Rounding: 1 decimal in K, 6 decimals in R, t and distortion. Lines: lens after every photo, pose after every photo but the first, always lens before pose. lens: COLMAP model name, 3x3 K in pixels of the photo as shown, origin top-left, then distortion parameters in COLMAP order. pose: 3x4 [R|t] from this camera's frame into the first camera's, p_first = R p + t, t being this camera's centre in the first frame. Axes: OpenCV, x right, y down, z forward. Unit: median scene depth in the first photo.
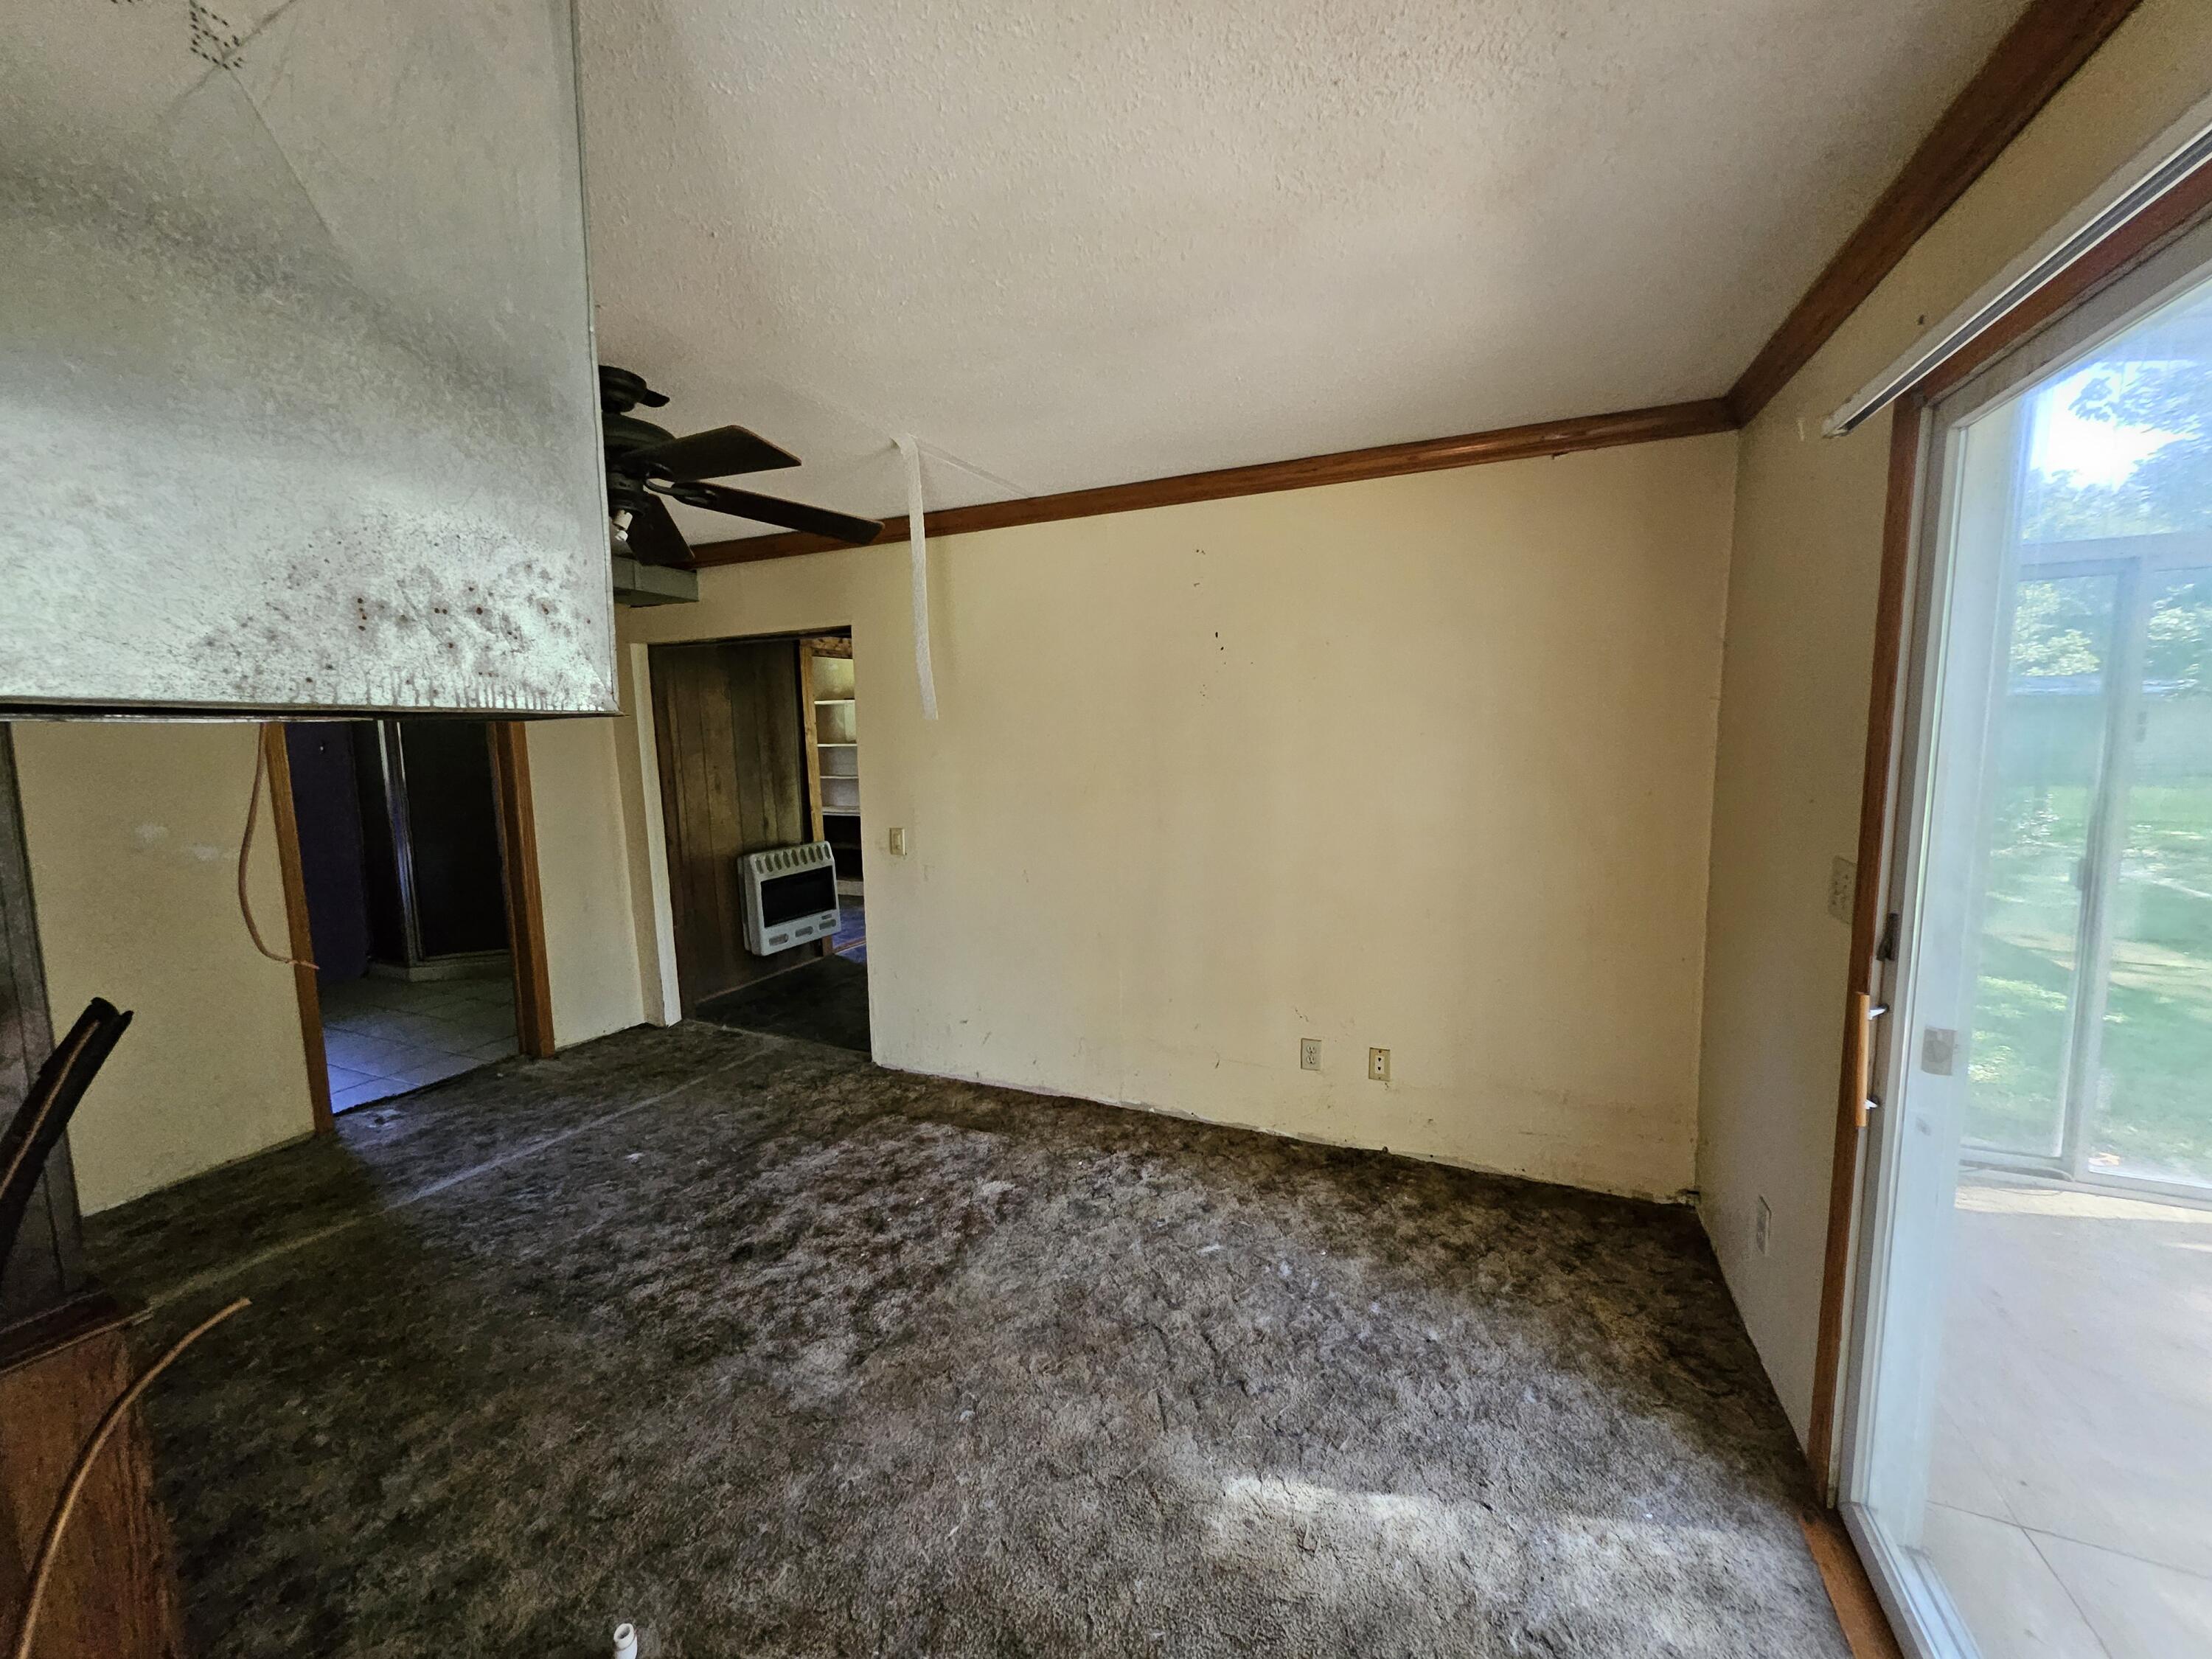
lens RADIAL K [[868.2, 0, 1099.5], [0, 868.2, 828.1], [0, 0, 1]] dist [0.000677, -0.001131]
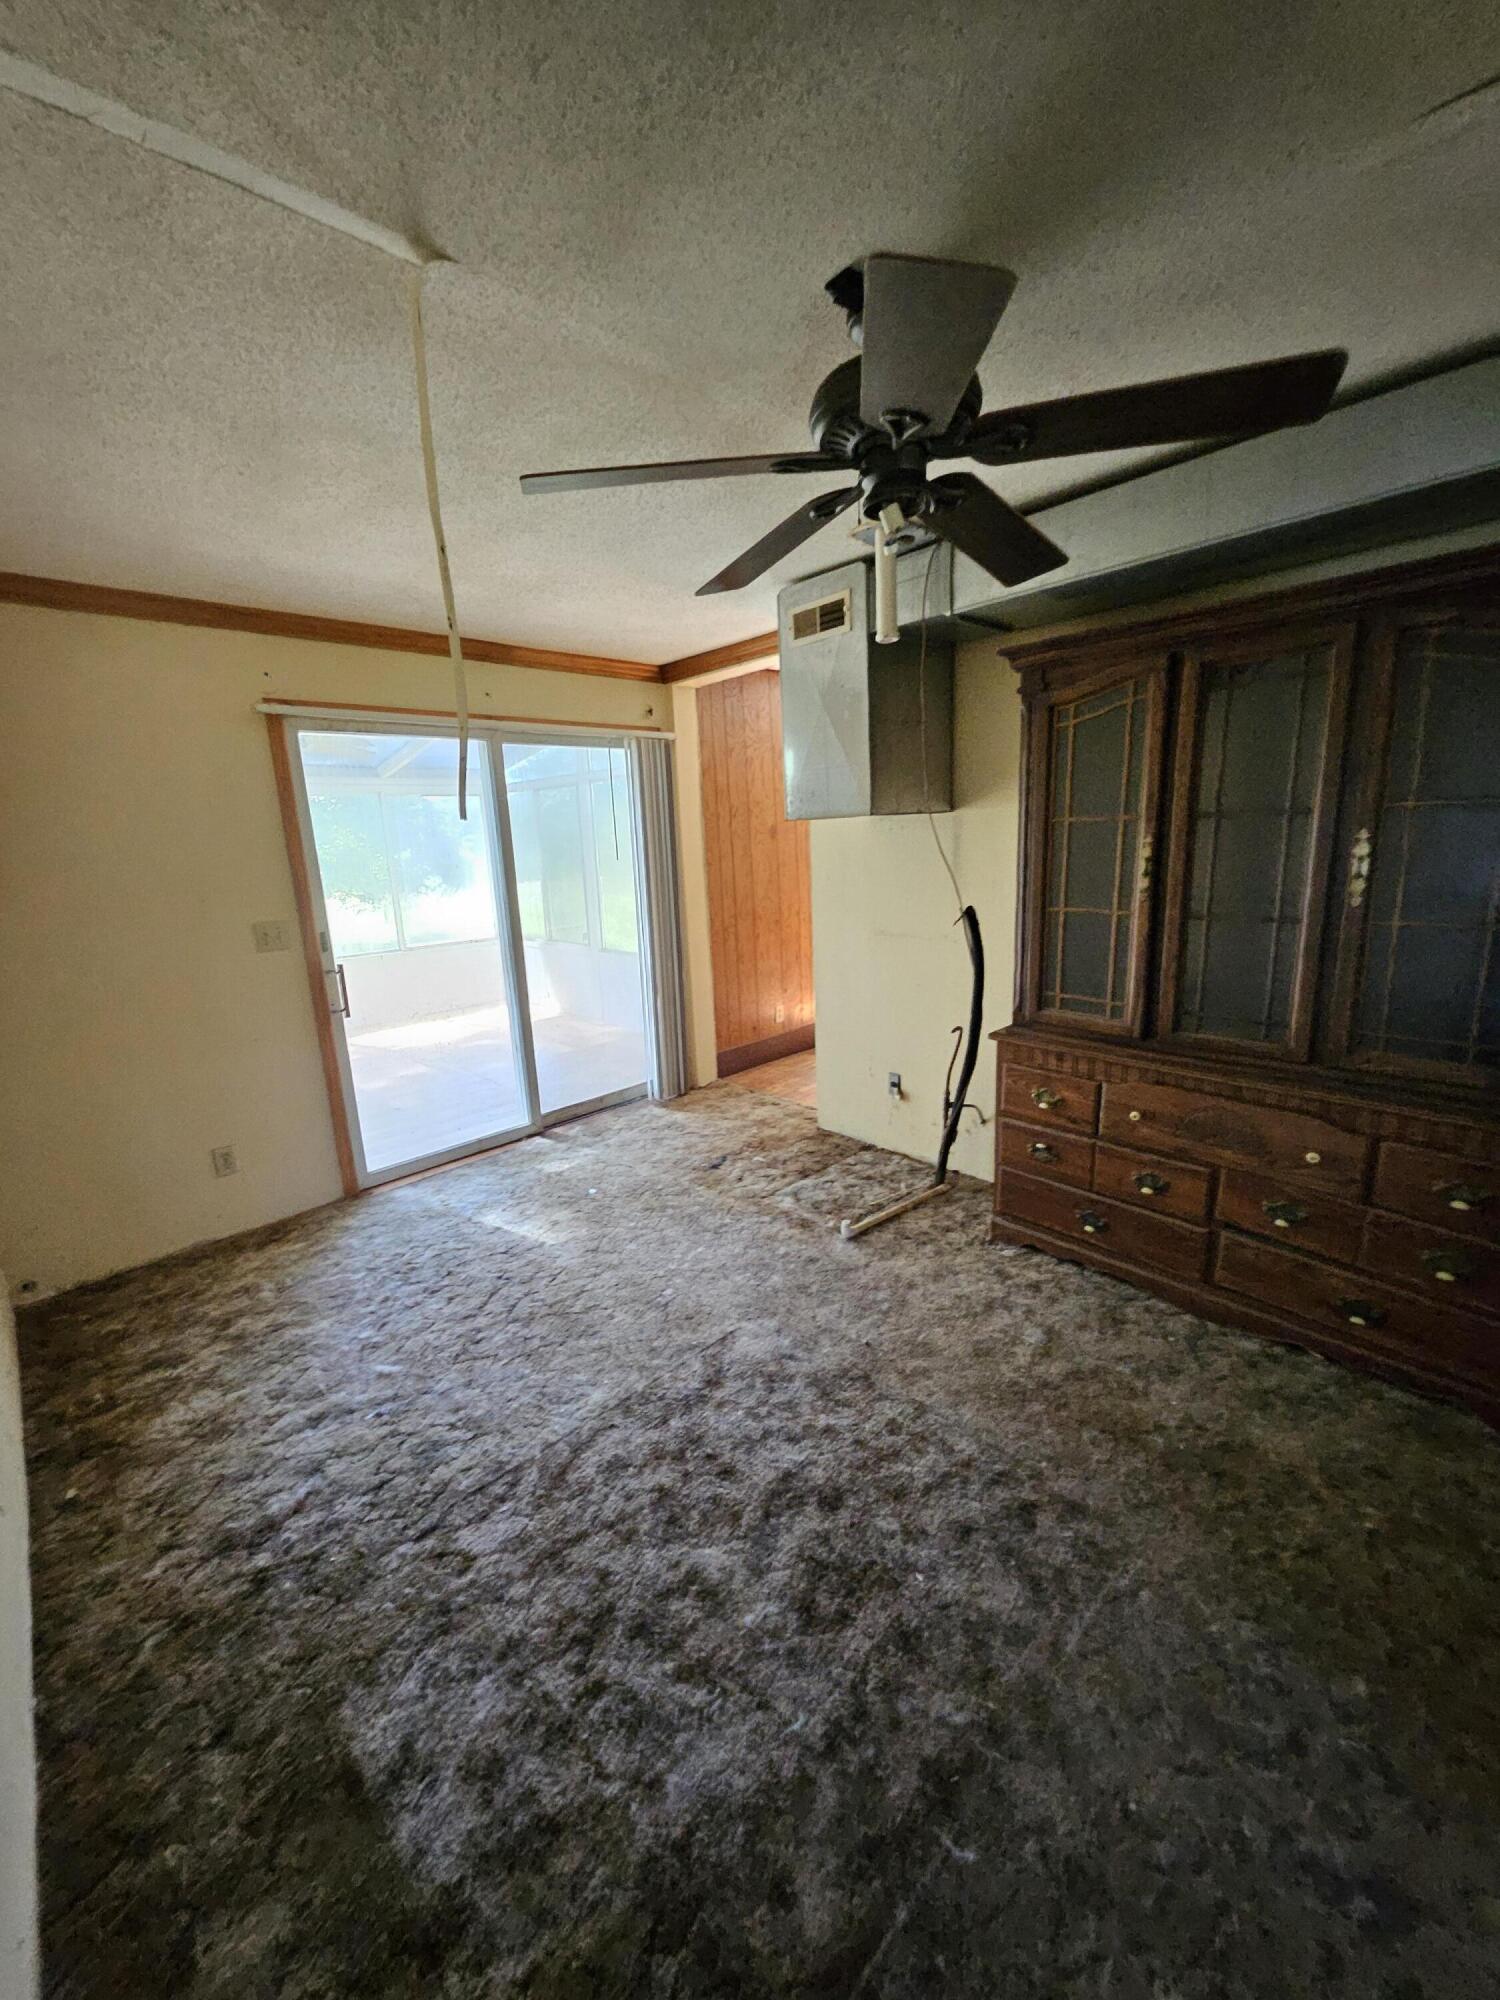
lens RADIAL K [[784.3, 0, 746.6], [0, 784.3, 1002.7], [0, 0, 1]] dist [-0.001171, 0.001958]
pose [[-0.922002, -0.025236, 0.386363, -0.584306], [0.104421, 0.944692, 0.310892, -0.155067], [-0.372840, 0.326987, -0.868372, 1.448227]]
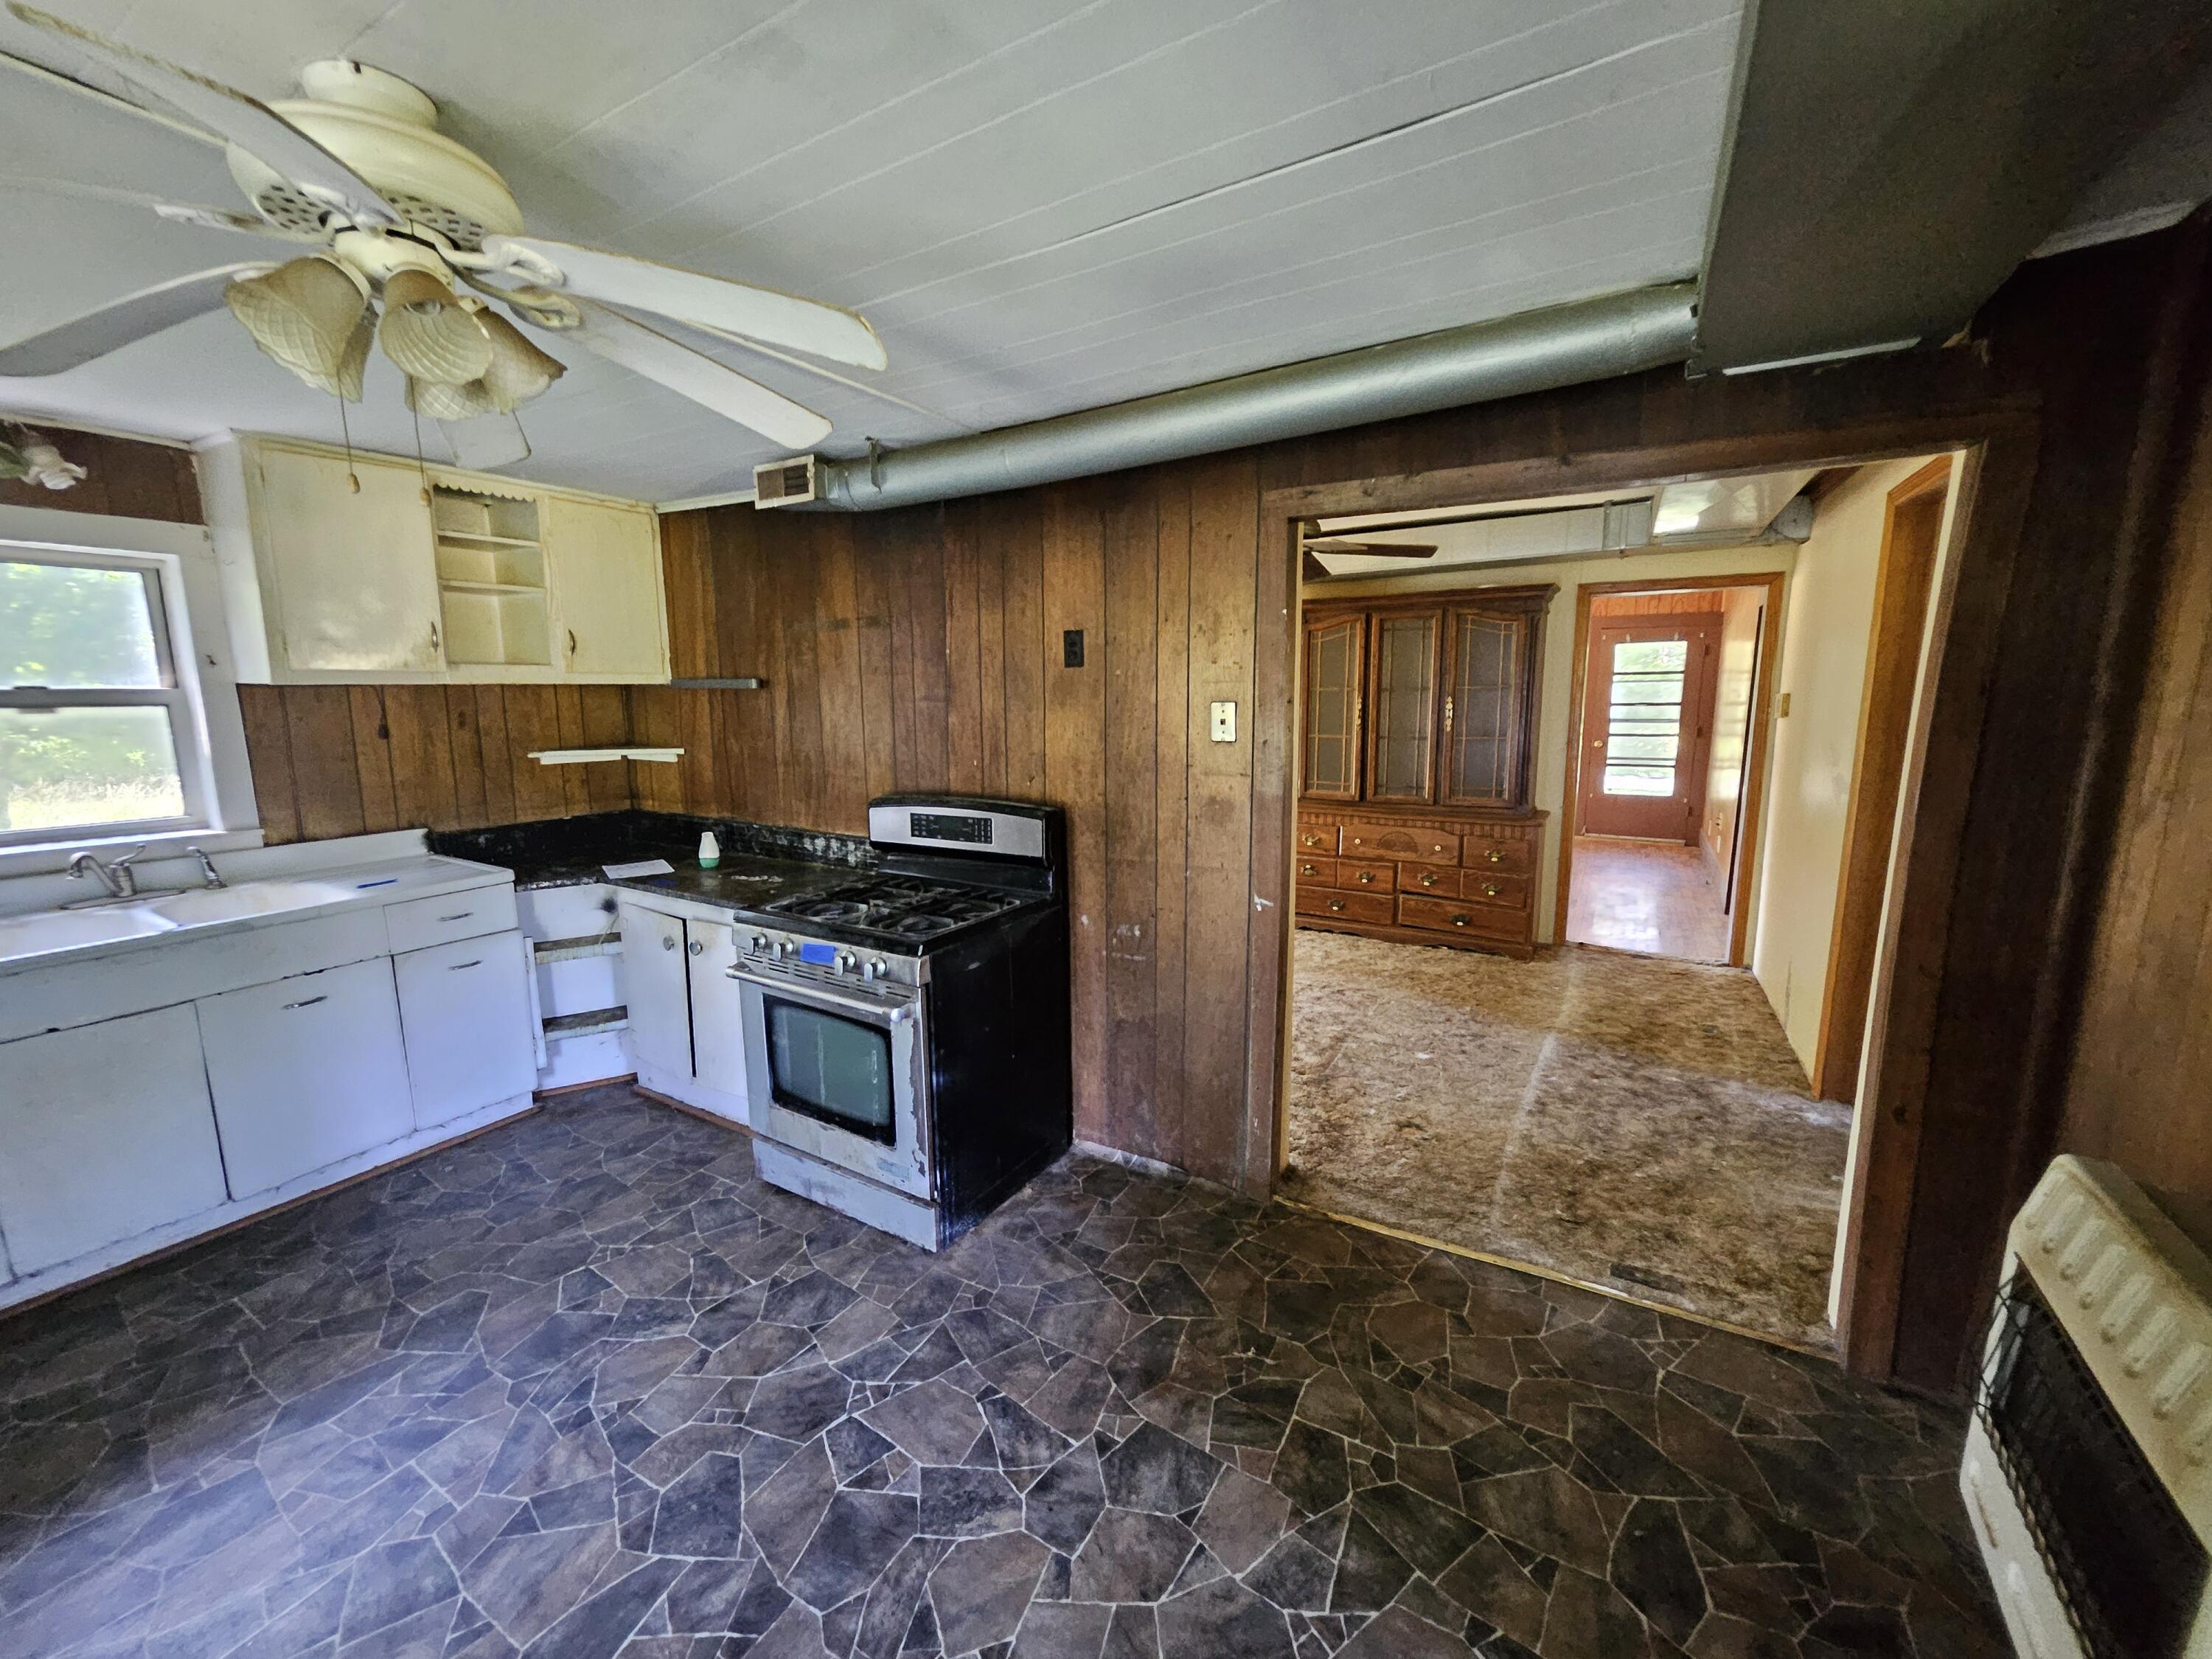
lens RADIAL K [[877.6, 0, 1090.7], [0, 877.6, 827.5], [0, 0, 1]] dist [0.000609, -0.000276]
pose [[-0.992601, 0.012044, 0.120825, -0.293725], [0.044236, 0.962552, 0.267462, -0.286202], [-0.113079, 0.270828, -0.955963, 2.483822]]
